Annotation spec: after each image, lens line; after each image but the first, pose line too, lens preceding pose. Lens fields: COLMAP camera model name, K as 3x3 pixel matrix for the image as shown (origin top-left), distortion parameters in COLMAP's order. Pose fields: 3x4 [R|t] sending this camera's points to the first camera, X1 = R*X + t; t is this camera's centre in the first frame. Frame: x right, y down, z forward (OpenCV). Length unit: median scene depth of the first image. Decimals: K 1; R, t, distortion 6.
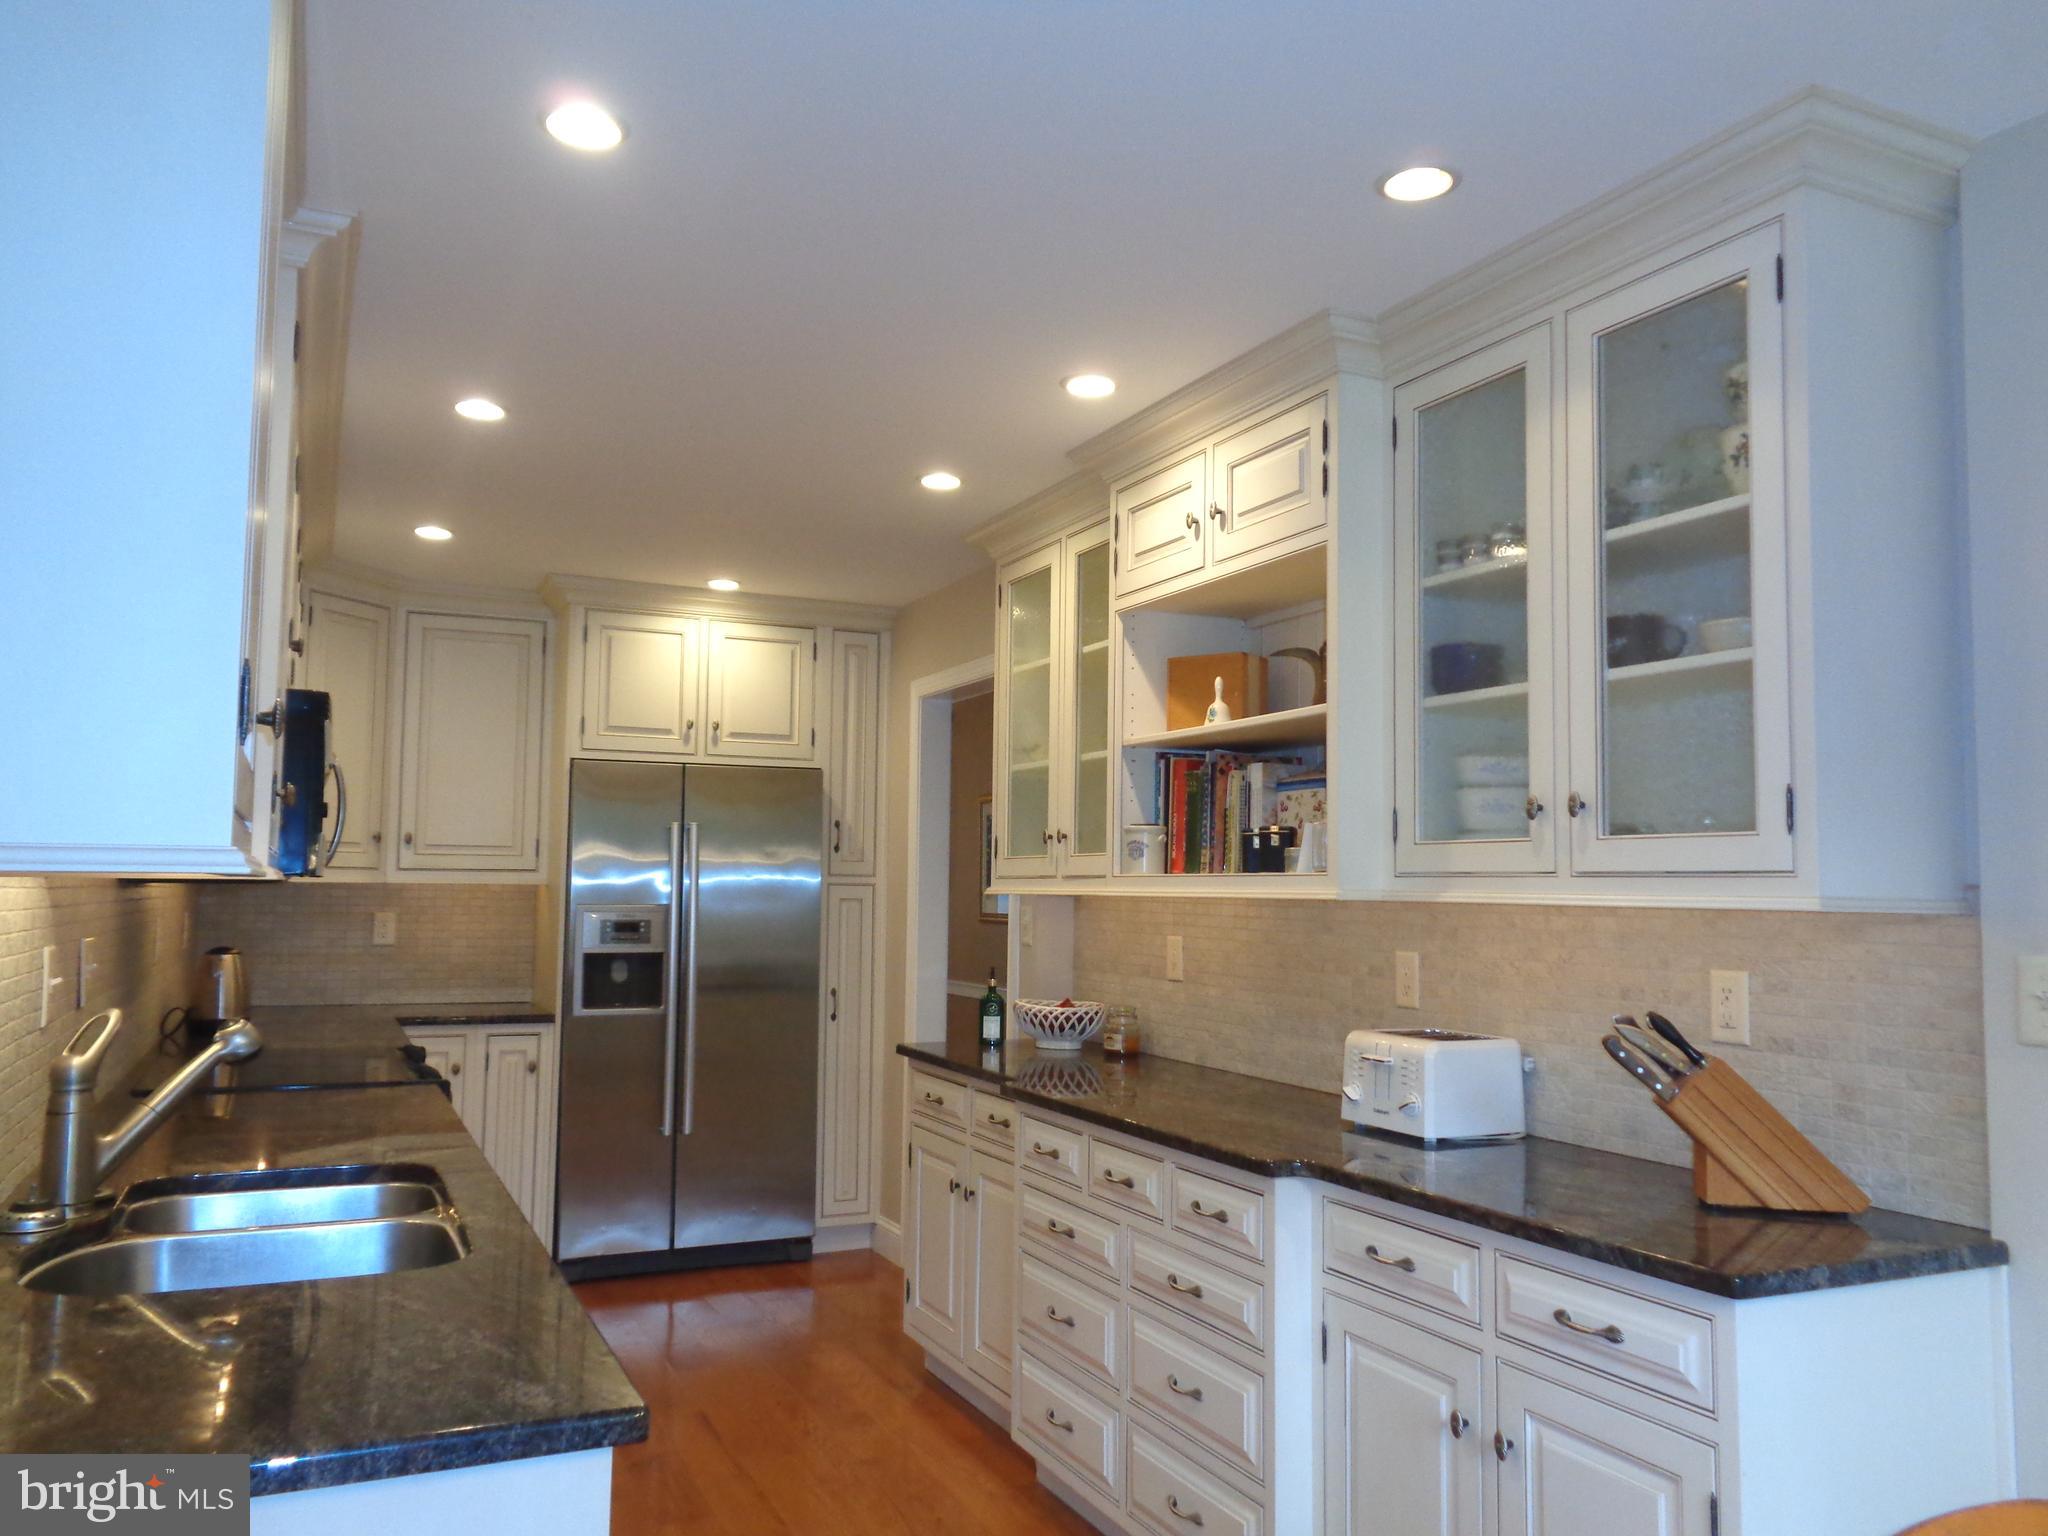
lens RADIAL K [[1533.7, 0, 1023.4], [0, 1533.7, 765.4], [0, 0, 1]] dist [-0.002878, 0.014070]
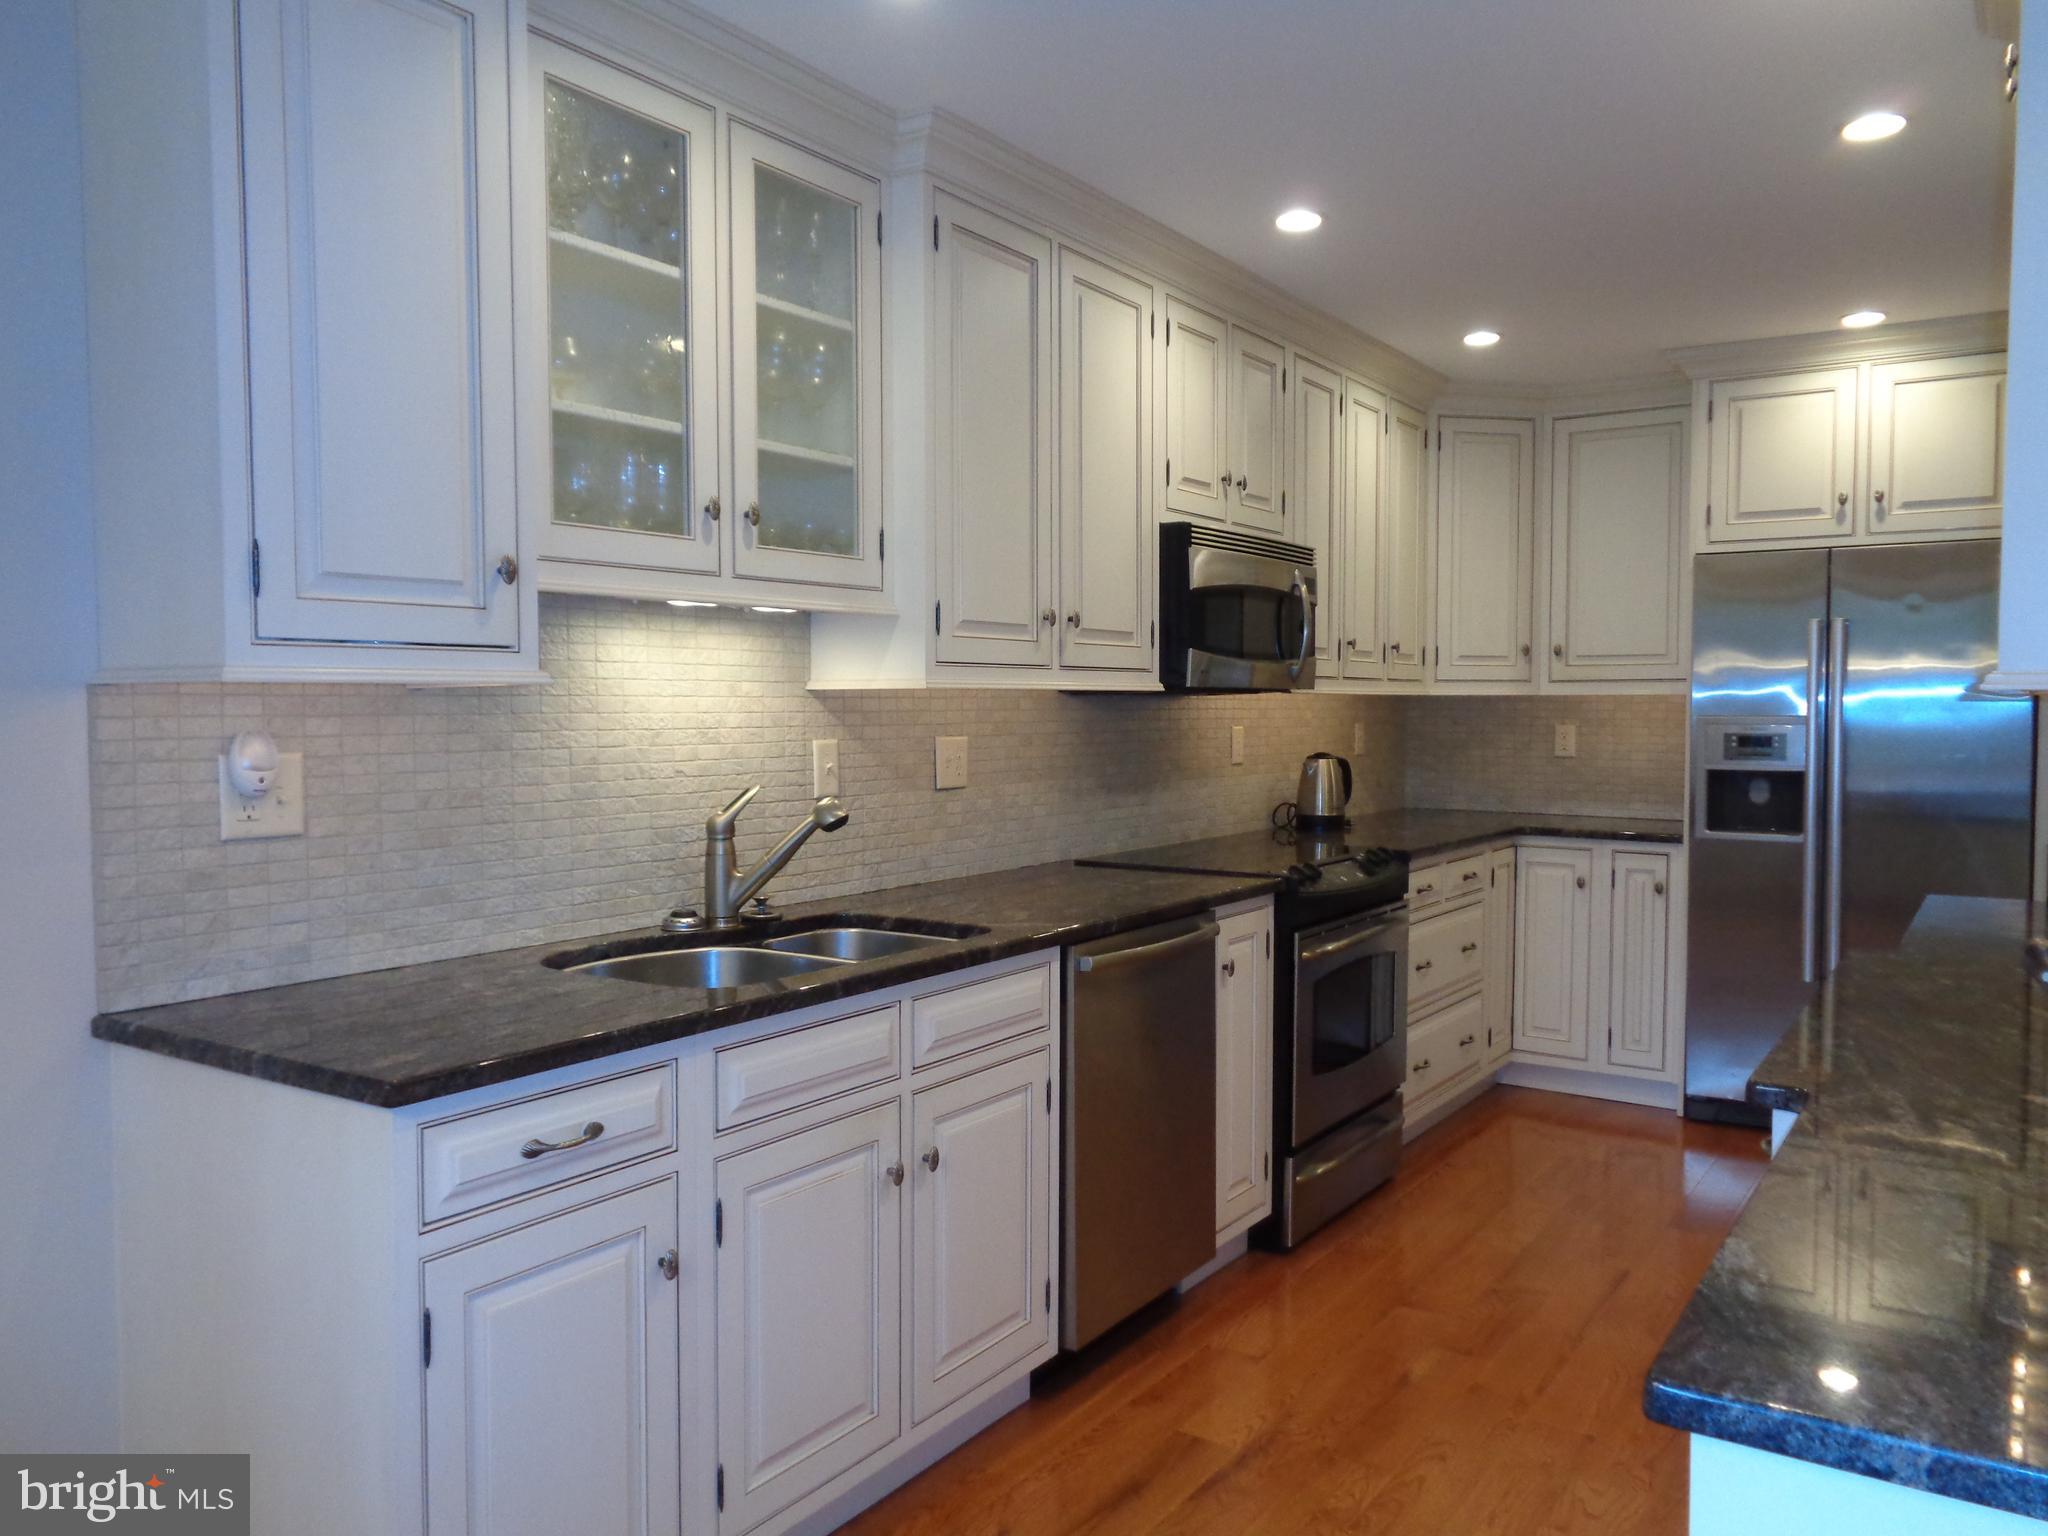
lens RADIAL K [[1533.7, 0, 1025.4], [0, 1533.7, 772.6], [0, 0, 1]] dist [-0.002878, 0.014070]
pose [[0.521885, 0.029548, -0.852504, 0.268350], [0.074832, 0.993961, 0.080262, 0.020895], [0.849727, -0.105682, 0.516523, 0.186169]]
